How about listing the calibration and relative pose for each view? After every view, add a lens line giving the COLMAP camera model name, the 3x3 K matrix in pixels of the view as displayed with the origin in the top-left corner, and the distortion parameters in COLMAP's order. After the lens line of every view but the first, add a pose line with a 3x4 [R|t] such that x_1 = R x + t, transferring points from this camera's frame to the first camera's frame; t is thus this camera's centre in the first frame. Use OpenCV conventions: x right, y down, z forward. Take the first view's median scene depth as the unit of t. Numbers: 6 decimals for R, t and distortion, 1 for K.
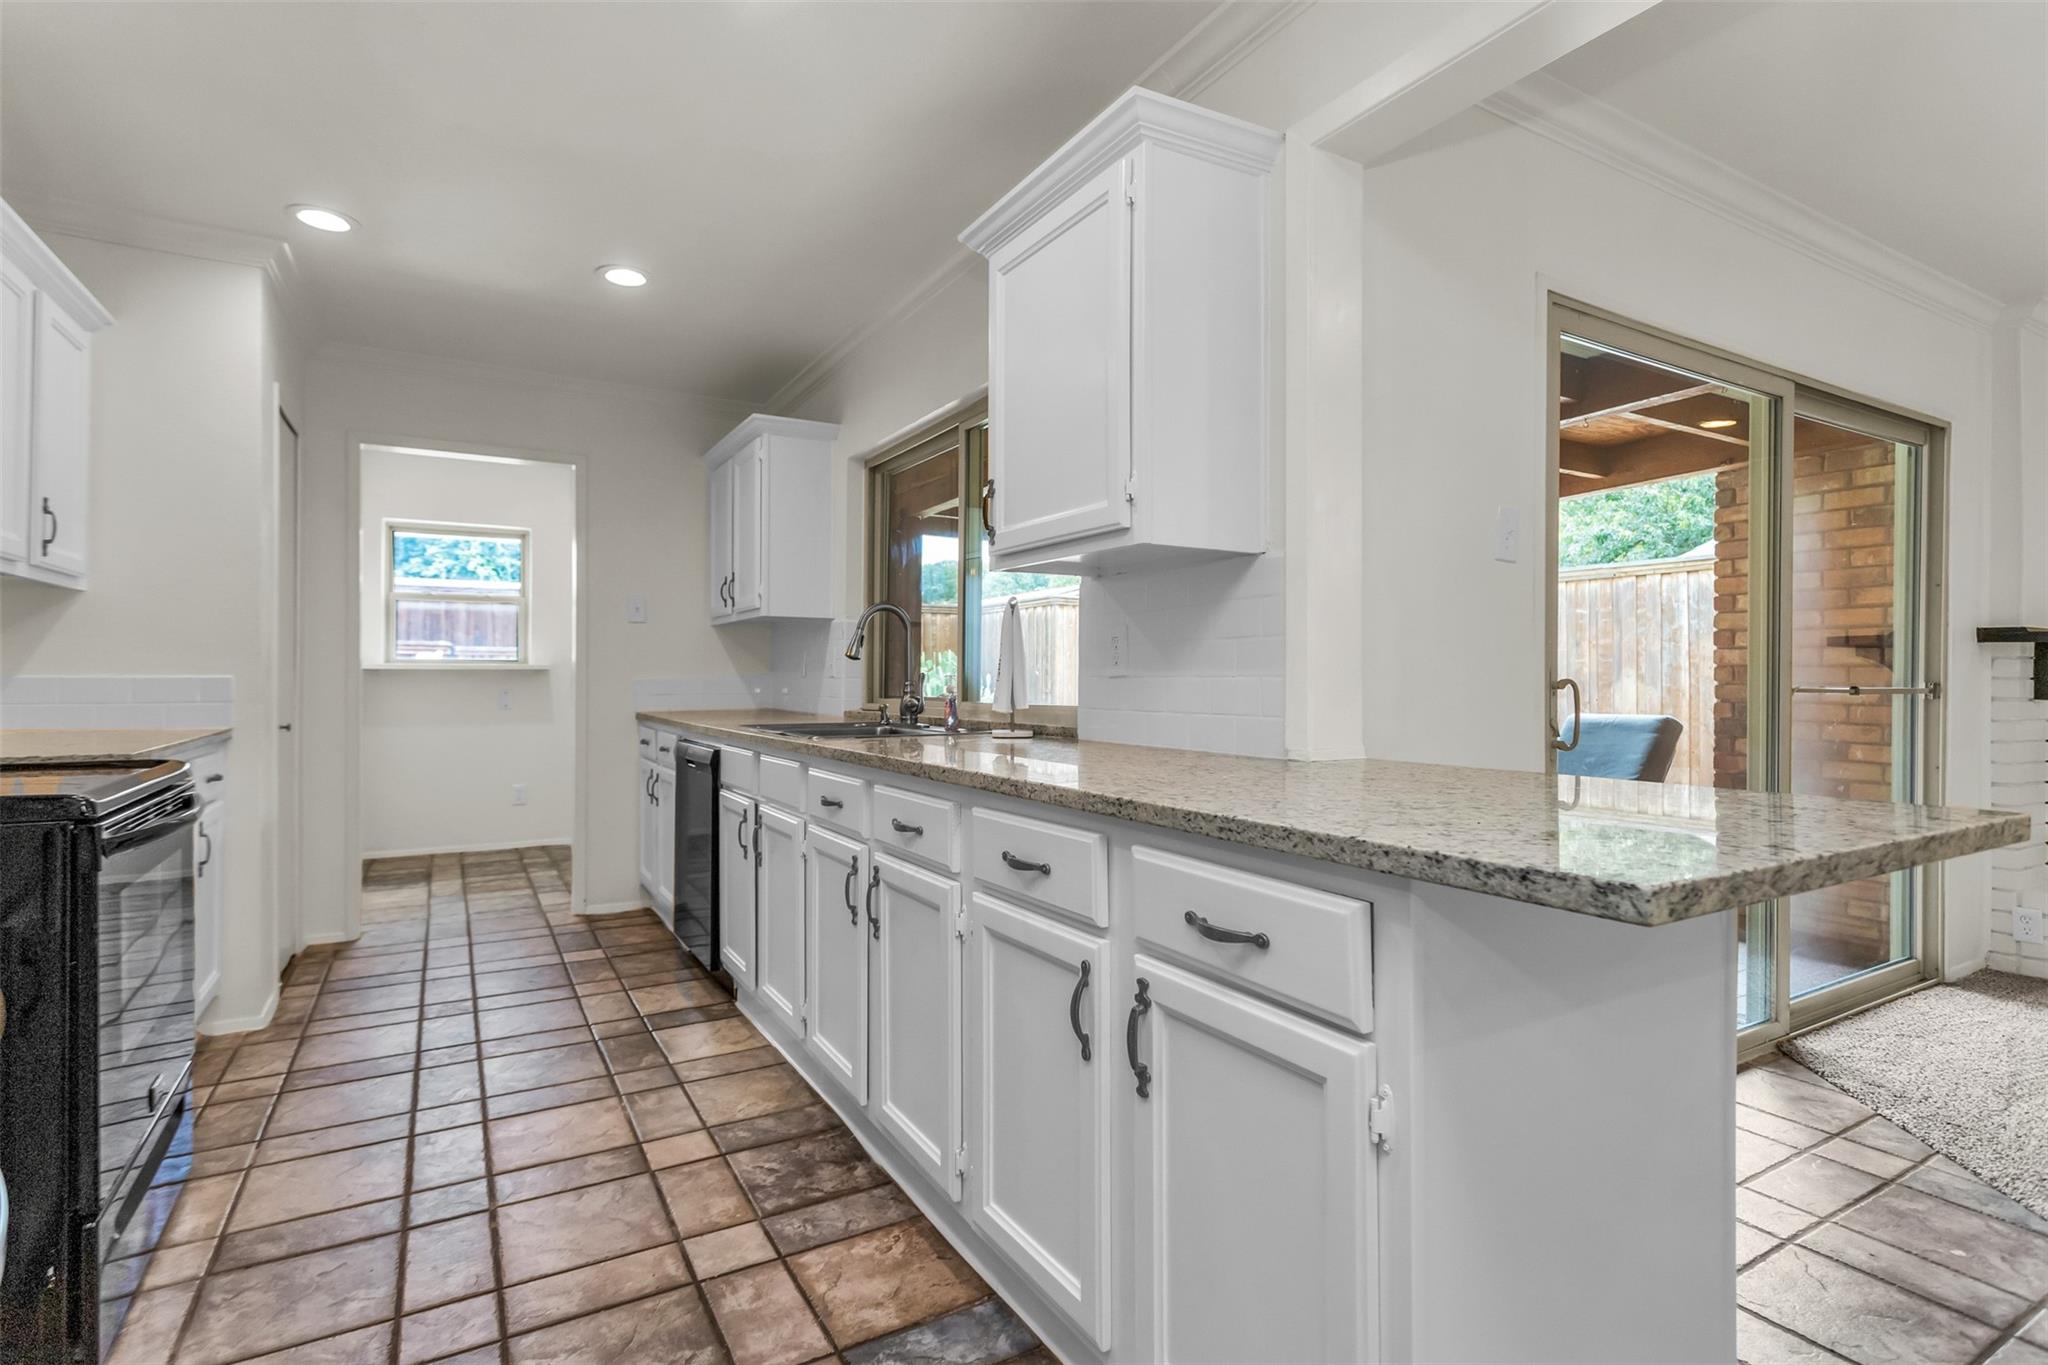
lens RADIAL K [[999.1, 0, 1040.6], [0, 999.1, 670.6], [0, 0, 1]] dist [0.004362, 0.001865]
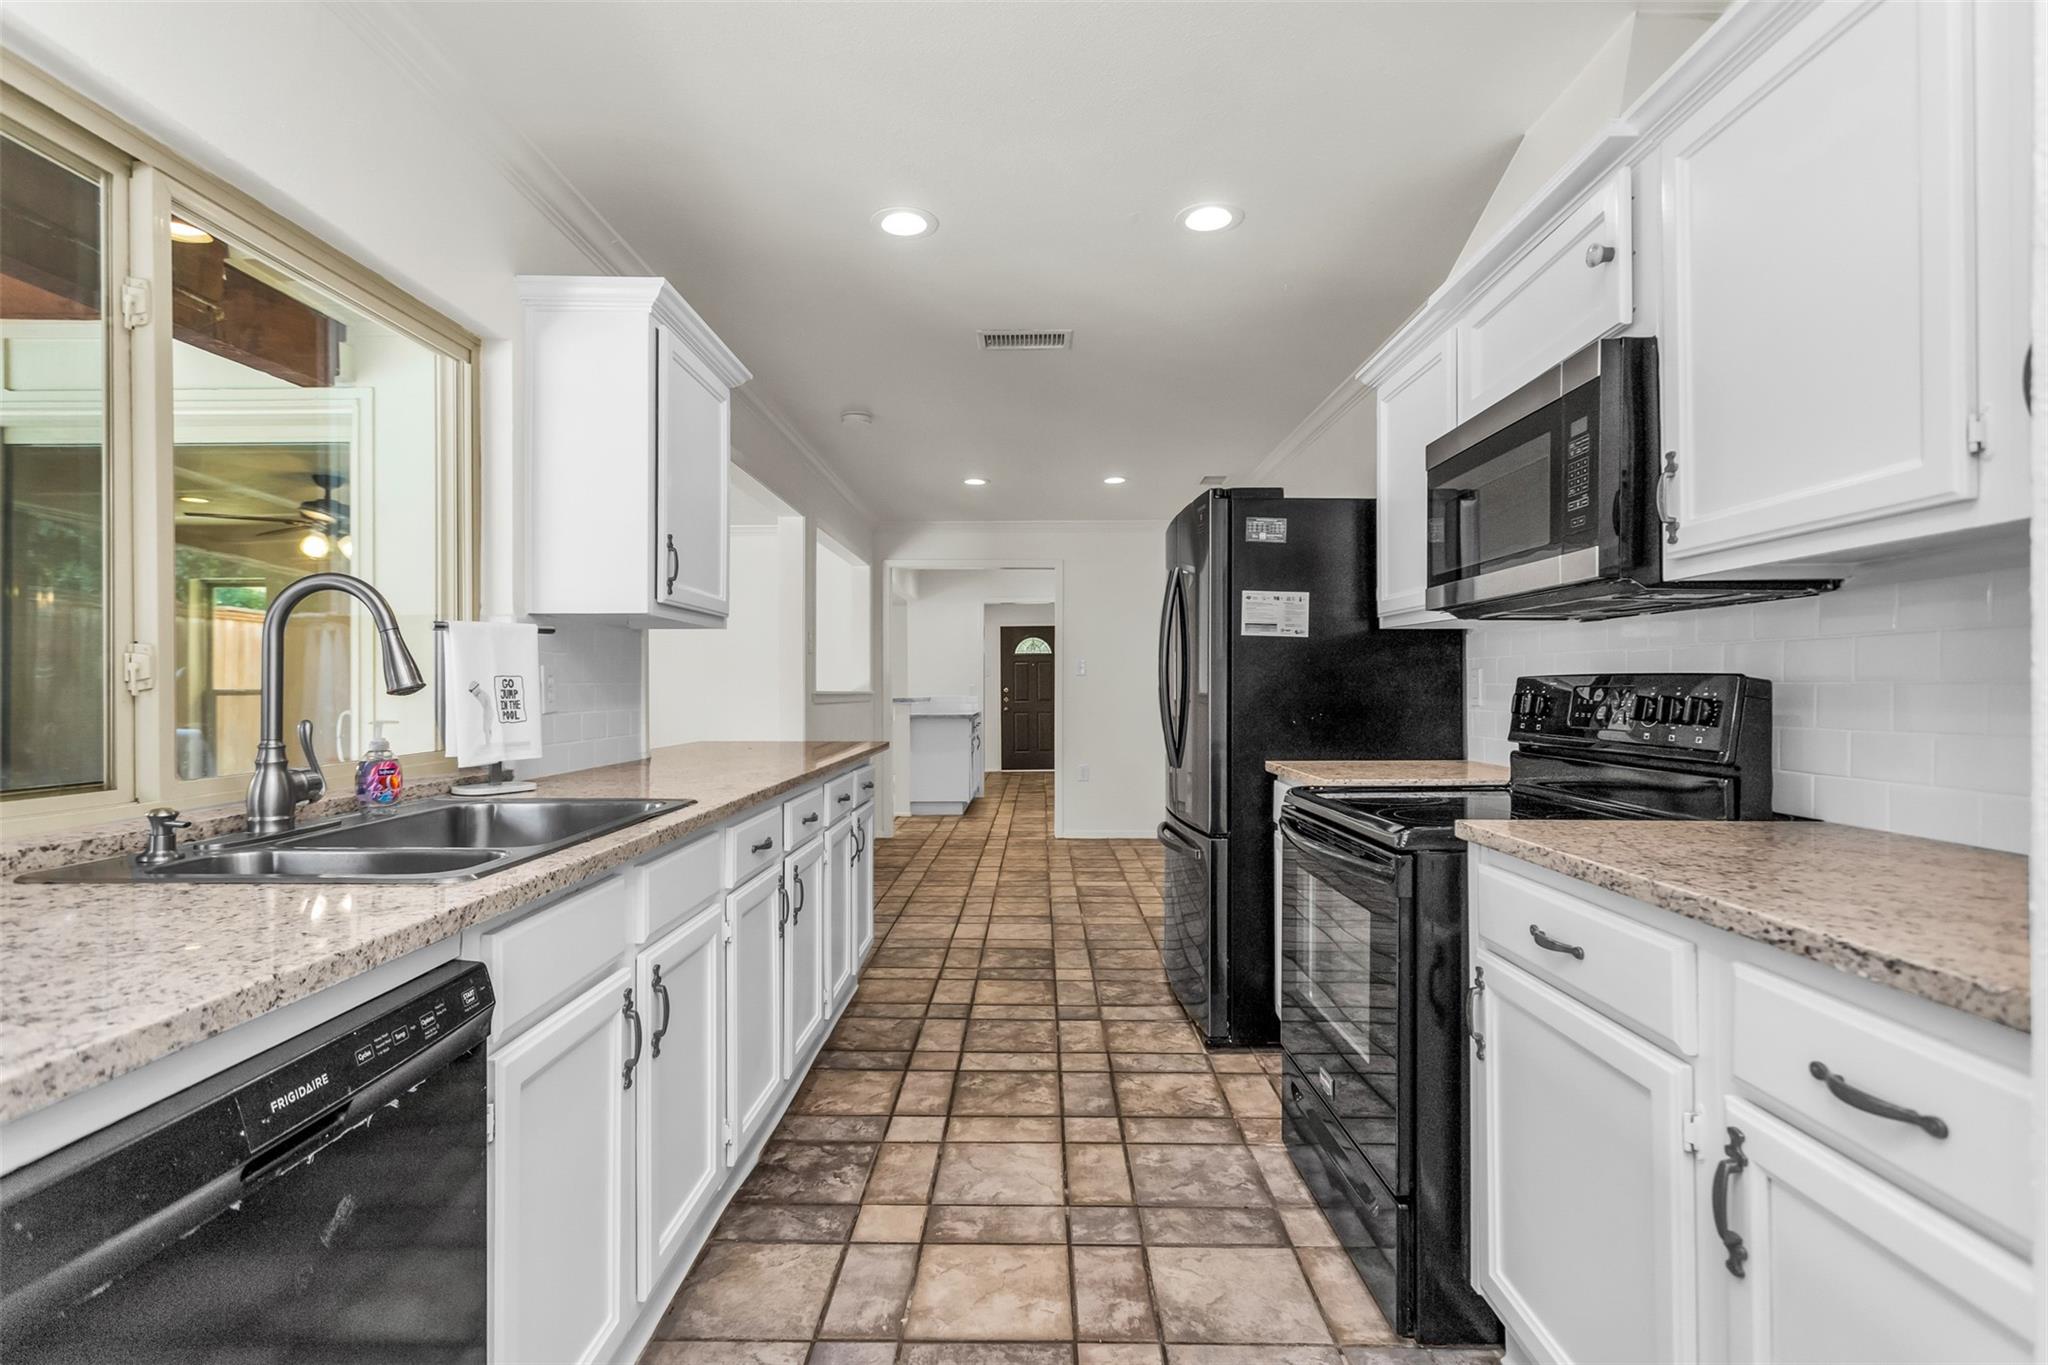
lens RADIAL K [[999.1, 0, 1023.5], [0, 999.1, 696.7], [0, 0, 1]] dist [0.004362, 0.001865]
pose [[-0.853310, 0.004324, 0.521387, -1.075778], [0.001569, 0.999982, -0.005724, -0.003342], [-0.521402, -0.004066, -0.853301, 1.956564]]
